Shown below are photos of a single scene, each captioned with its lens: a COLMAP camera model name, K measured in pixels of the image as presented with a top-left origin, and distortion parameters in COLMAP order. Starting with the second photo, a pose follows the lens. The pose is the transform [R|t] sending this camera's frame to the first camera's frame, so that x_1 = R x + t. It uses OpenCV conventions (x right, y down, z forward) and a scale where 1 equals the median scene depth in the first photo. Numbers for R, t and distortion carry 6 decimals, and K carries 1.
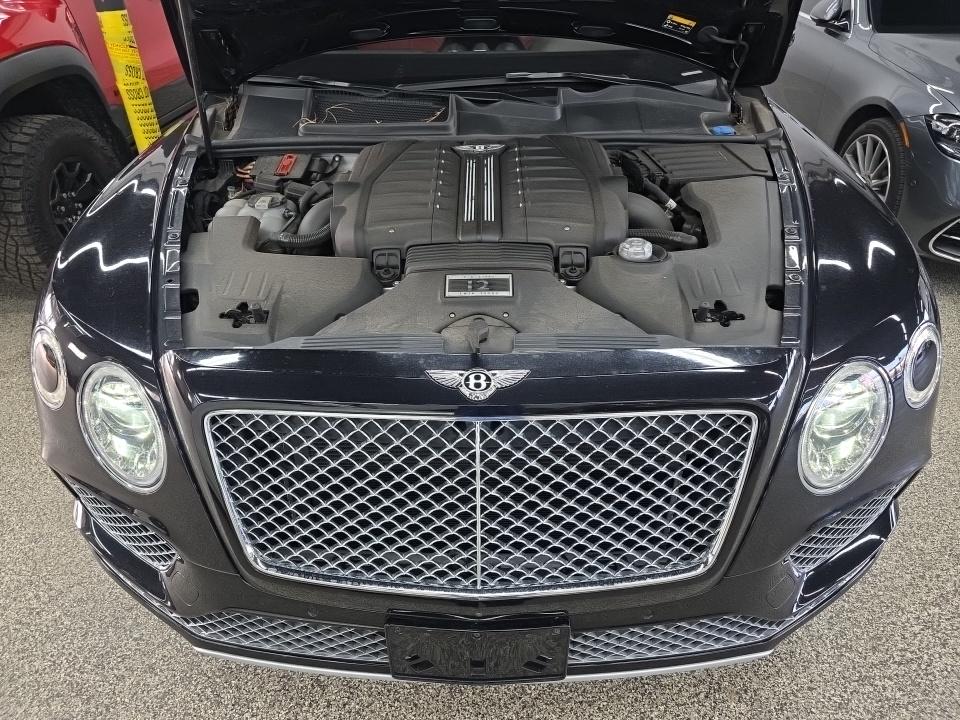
lens RADIAL K [[651.8, 0, 474.3], [0, 651.8, 359.4], [0, 0, 1]] dist [0.022467, -0.028902]
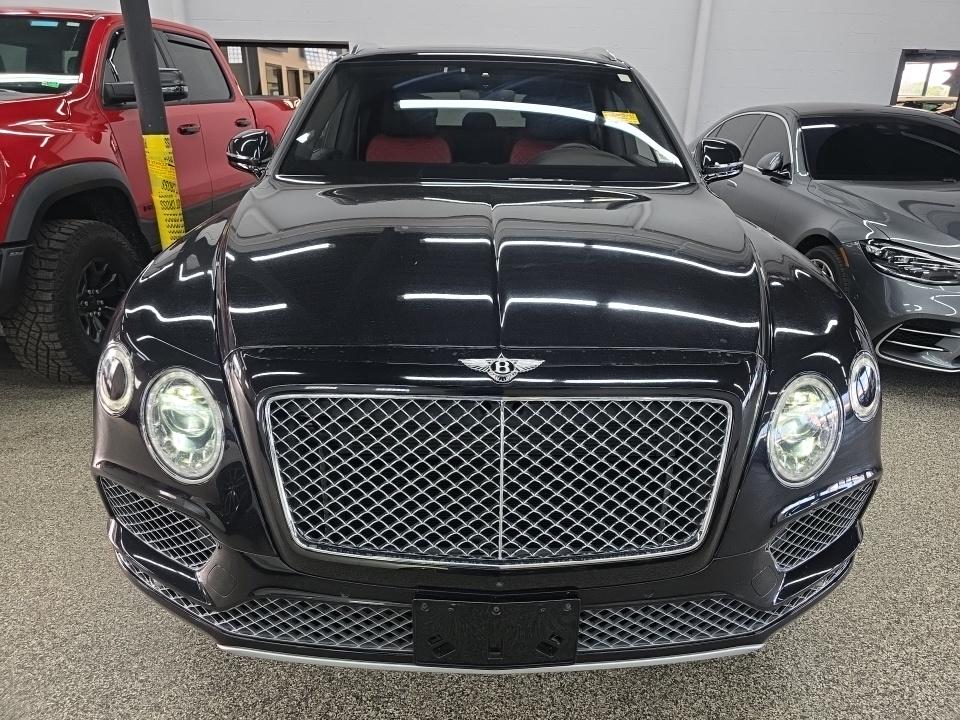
lens RADIAL K [[651.8, 0, 486.3], [0, 651.8, 364.4], [0, 0, 1]] dist [0.022467, -0.028902]
pose [[0.998715, 0.016724, 0.047850, -0.050717], [-0.006368, 0.977922, -0.208873, 0.172421], [-0.050287, 0.208300, 0.976771, -0.112208]]
